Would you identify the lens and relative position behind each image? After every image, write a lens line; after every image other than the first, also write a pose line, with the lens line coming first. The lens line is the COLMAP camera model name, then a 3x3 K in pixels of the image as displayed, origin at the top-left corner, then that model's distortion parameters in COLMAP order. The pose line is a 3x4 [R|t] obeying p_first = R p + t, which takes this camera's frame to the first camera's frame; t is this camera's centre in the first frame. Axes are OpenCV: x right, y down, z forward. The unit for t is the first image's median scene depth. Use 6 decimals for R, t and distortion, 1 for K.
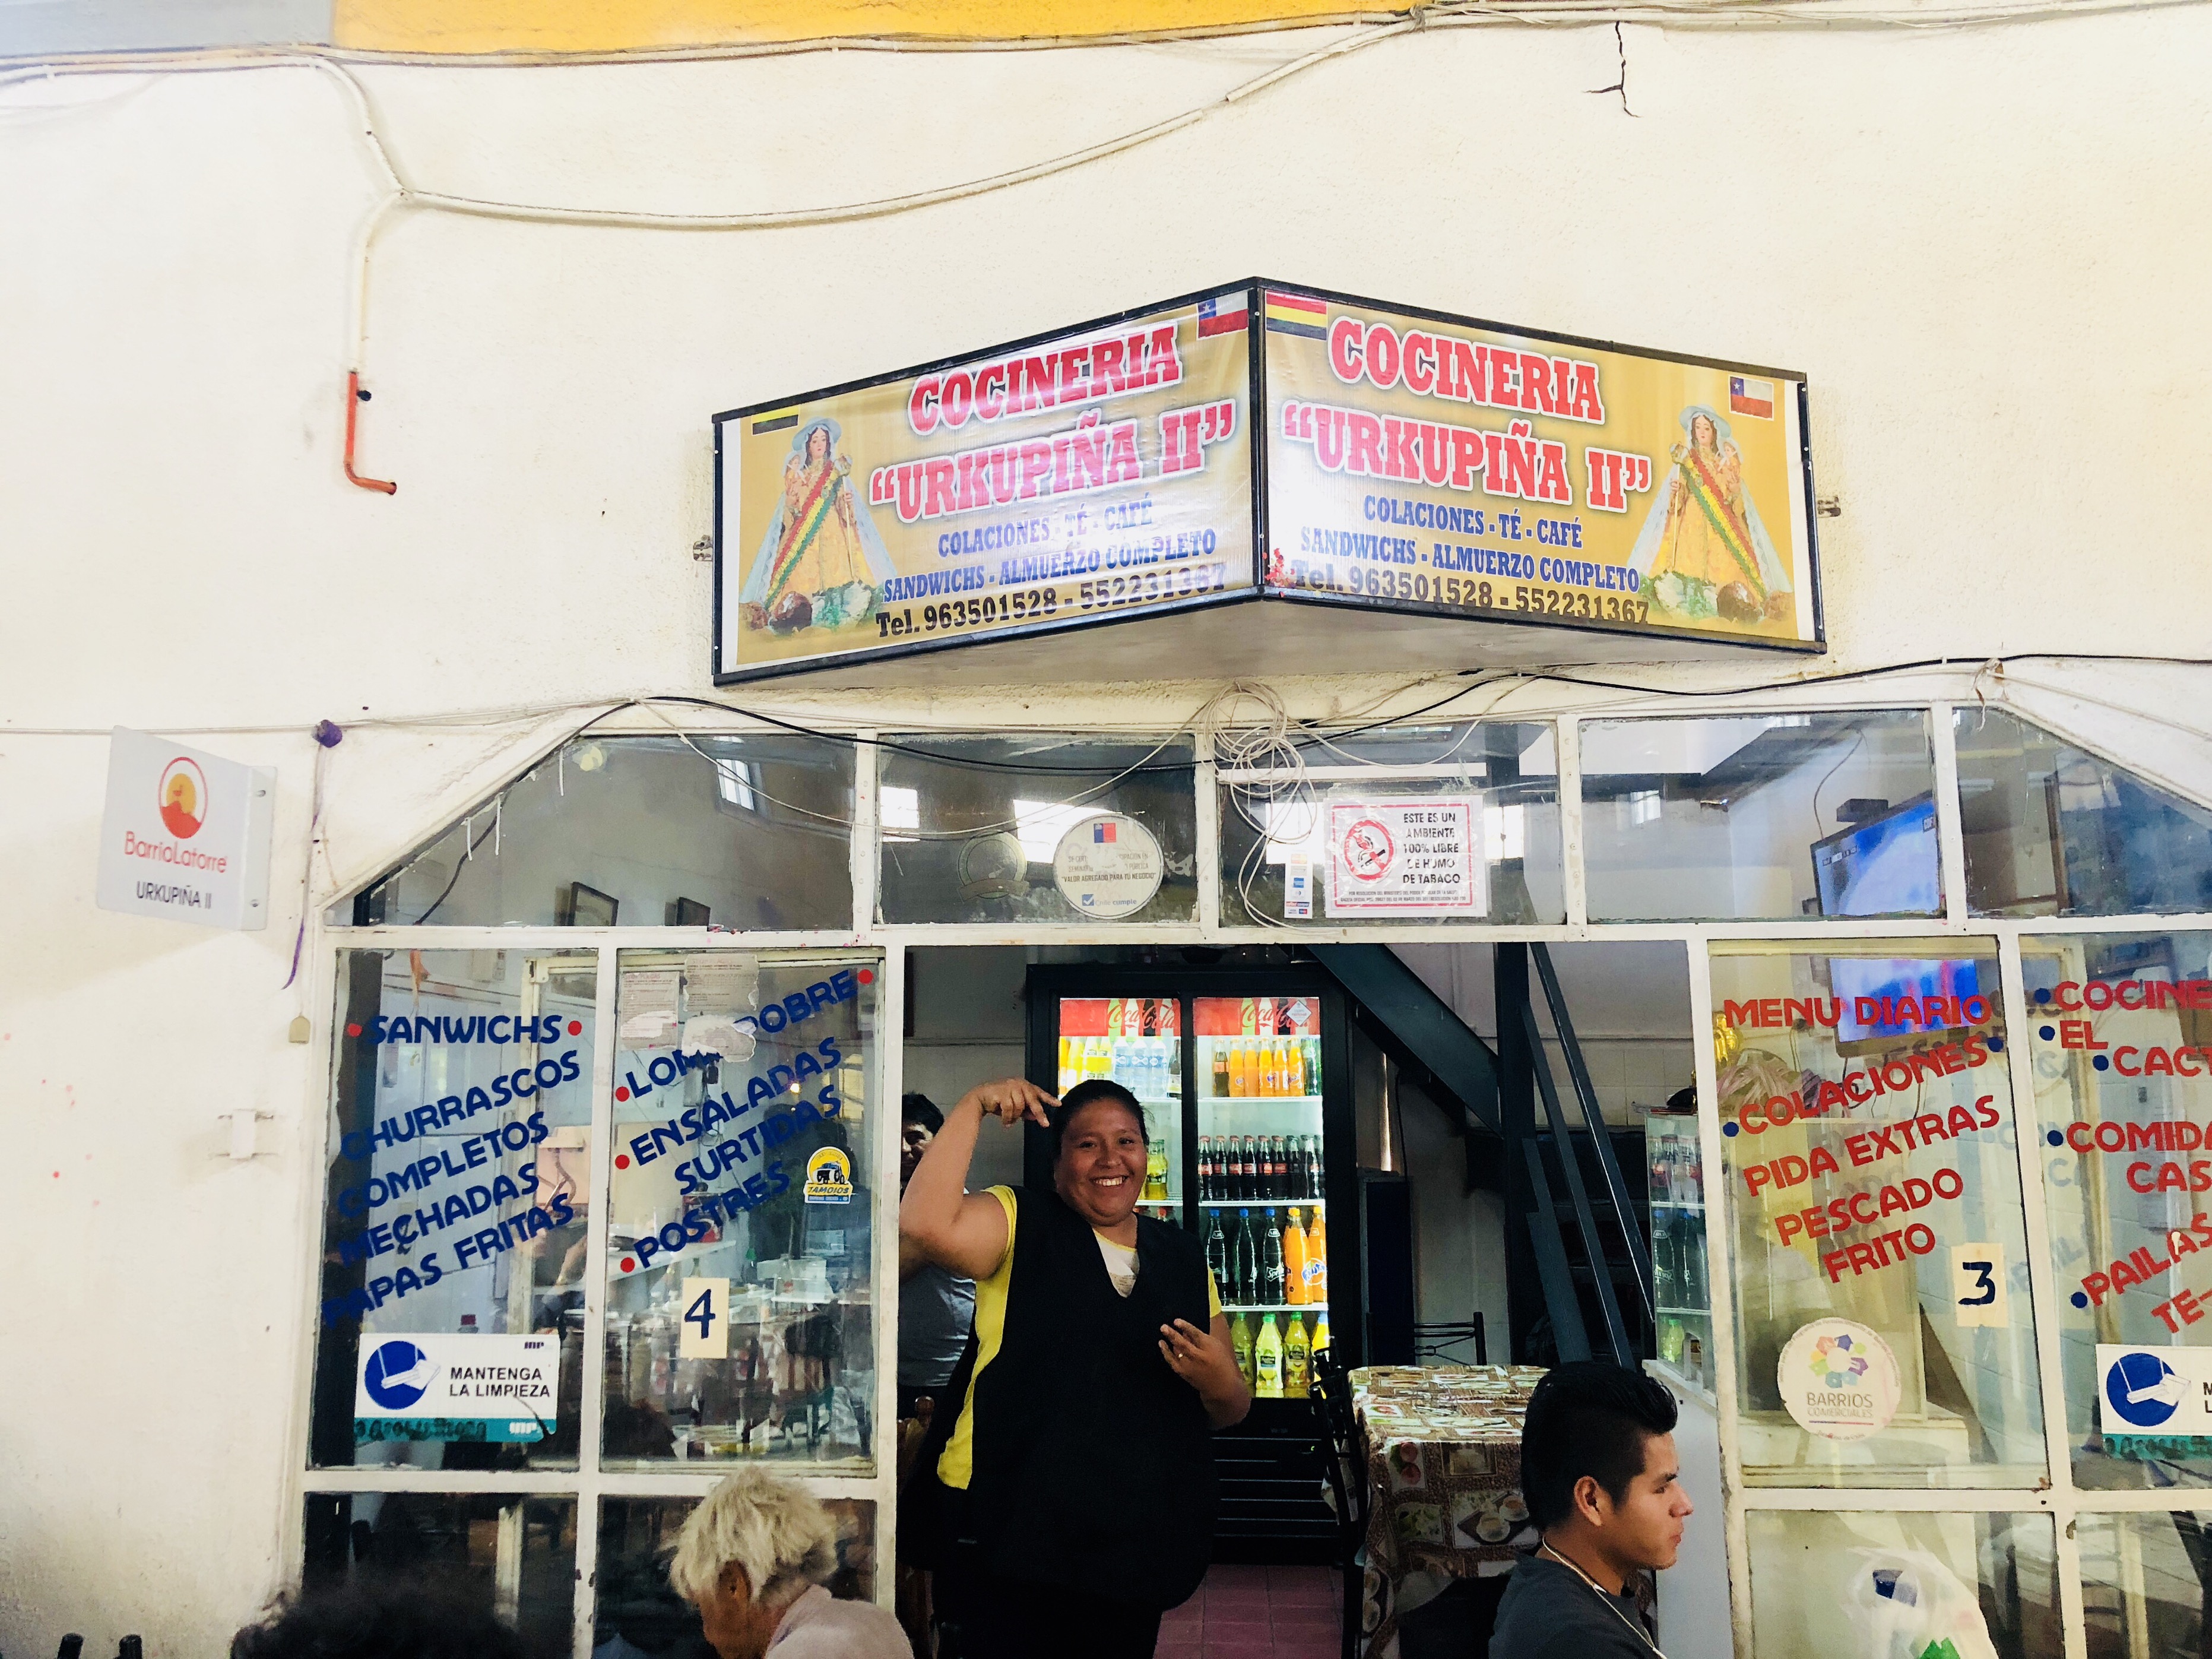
lens RADIAL K [[1774.8, 0, 1106.5], [0, 1774.8, 819.5], [0, 0, 1]] dist [0.025593, -0.003672]
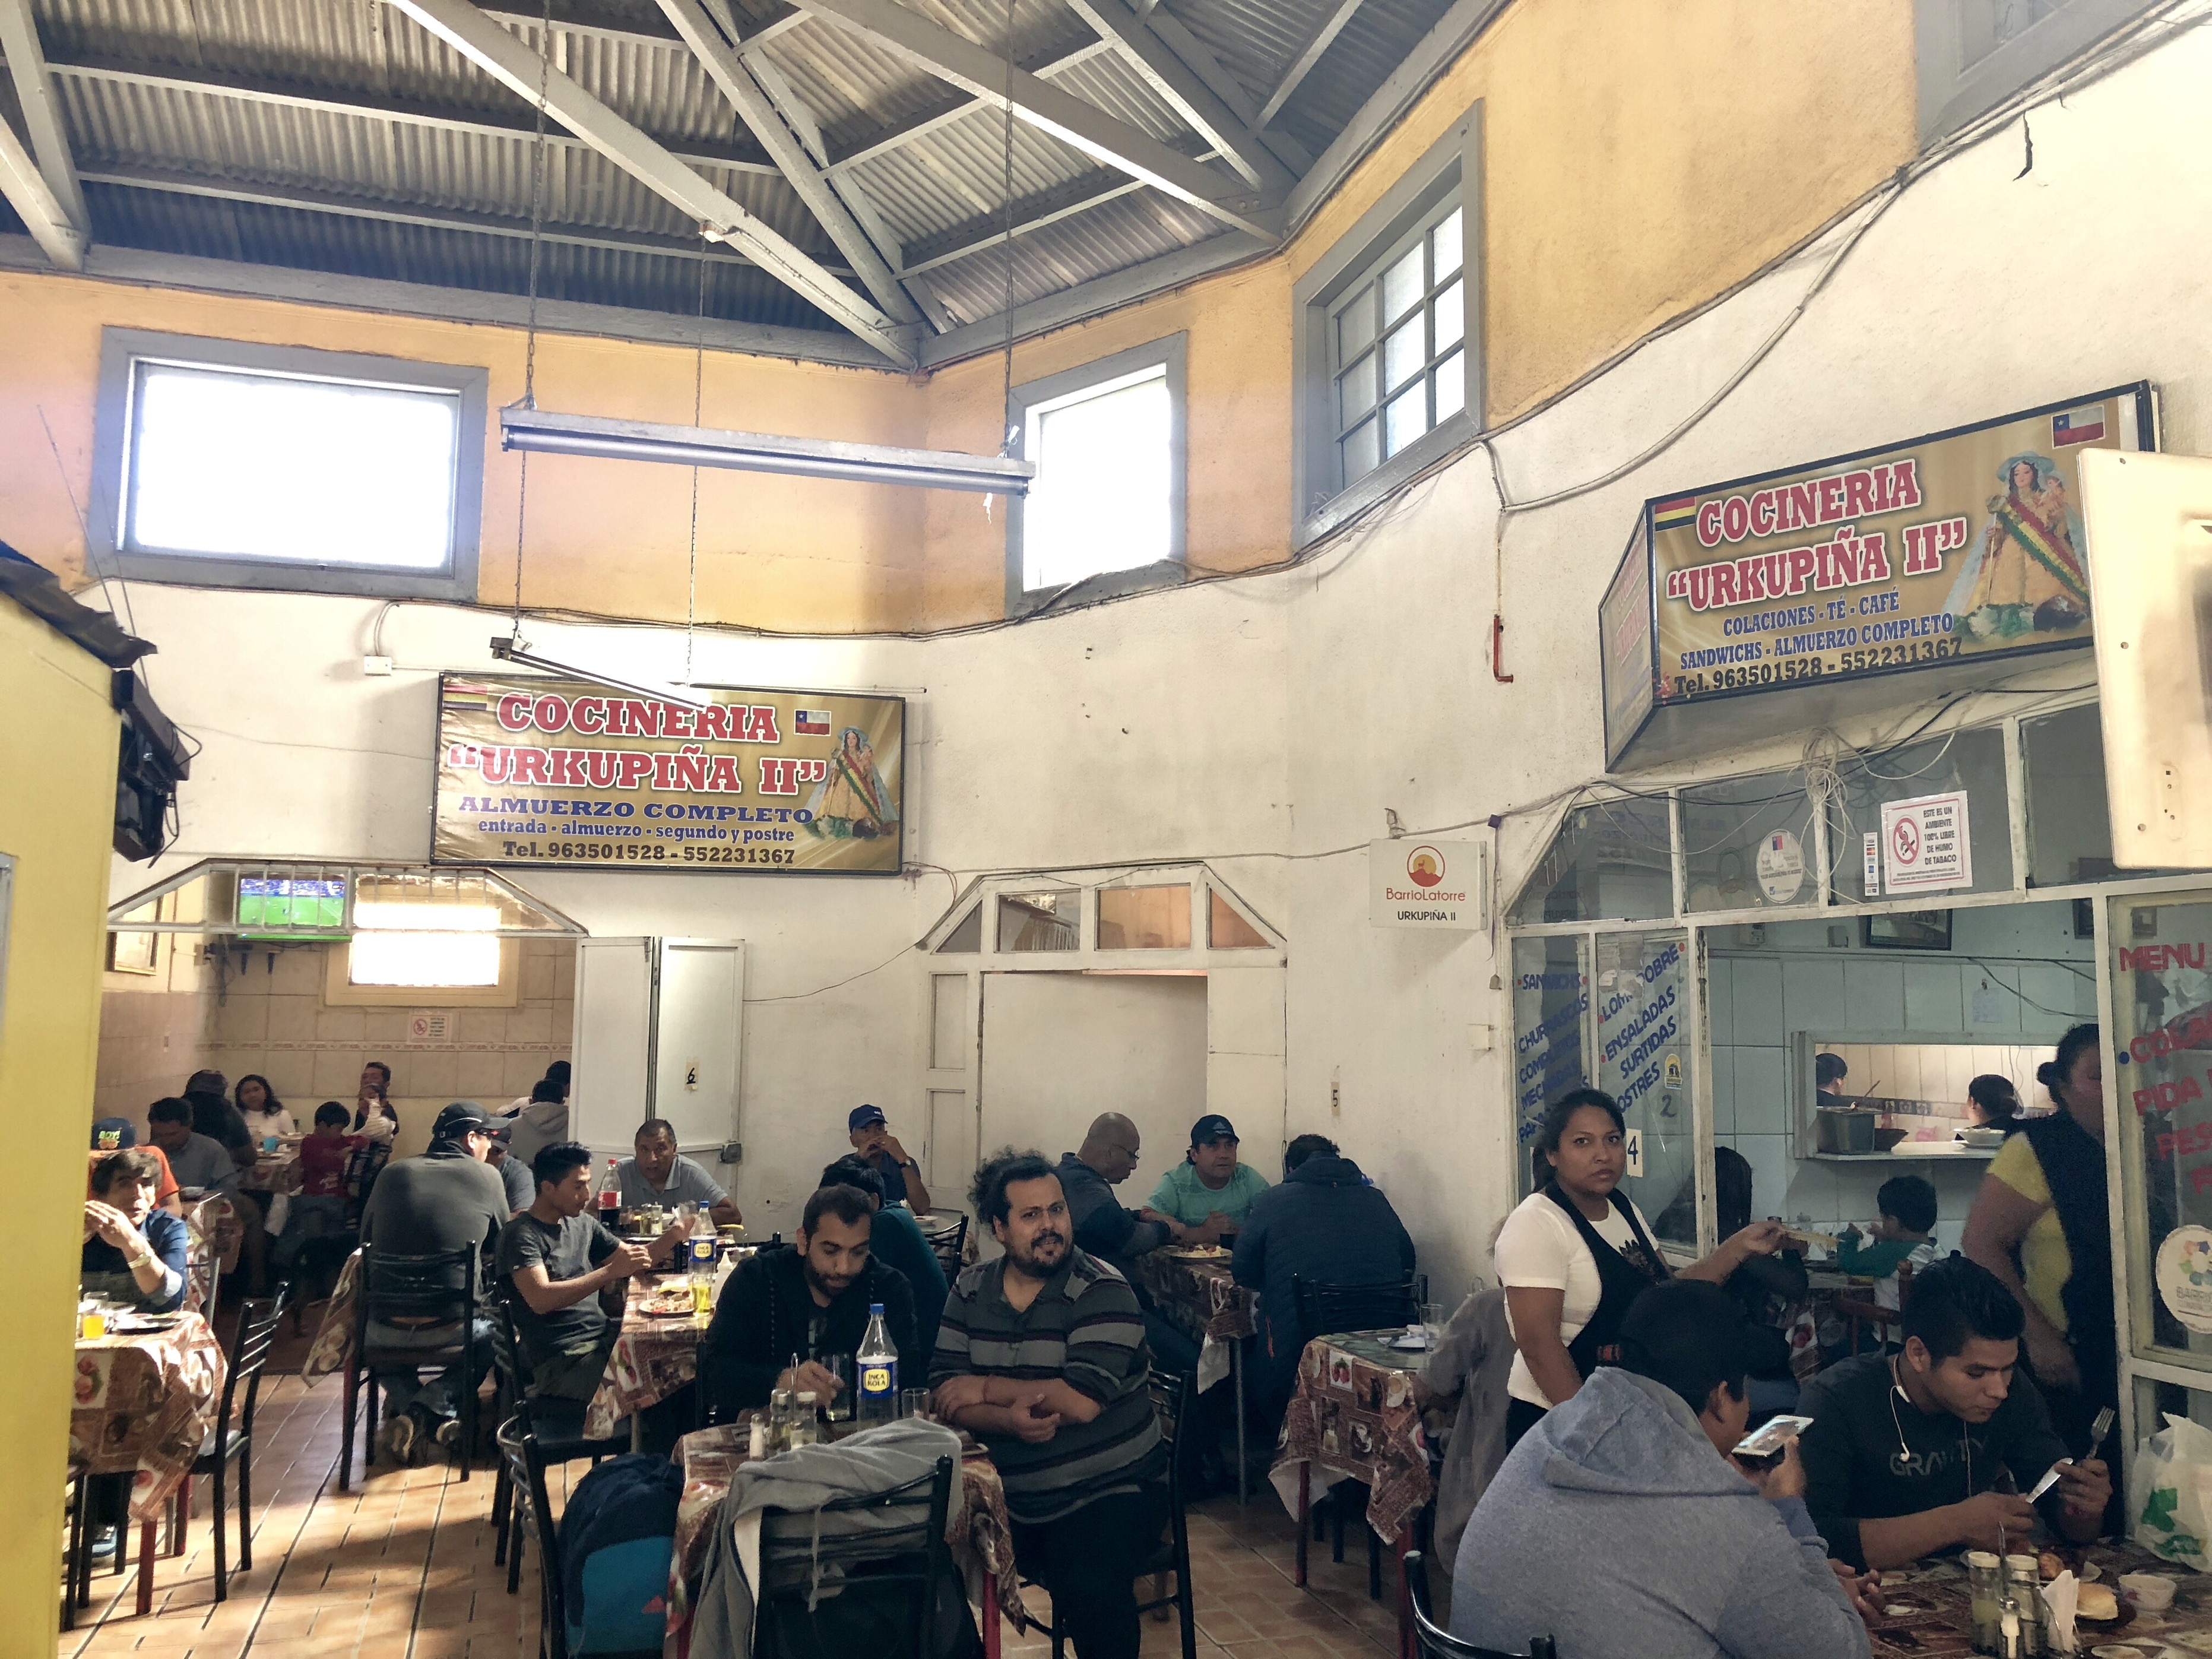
lens RADIAL K [[1774.8, 0, 1103.7], [0, 1774.8, 828.6], [0, 0, 1]] dist [0.025593, -0.003672]
pose [[0.346639, -0.090479, -0.933625, 1.249188], [0.127462, 0.990648, -0.048681, -0.003732], [0.929298, -0.102127, 0.354930, -0.023904]]
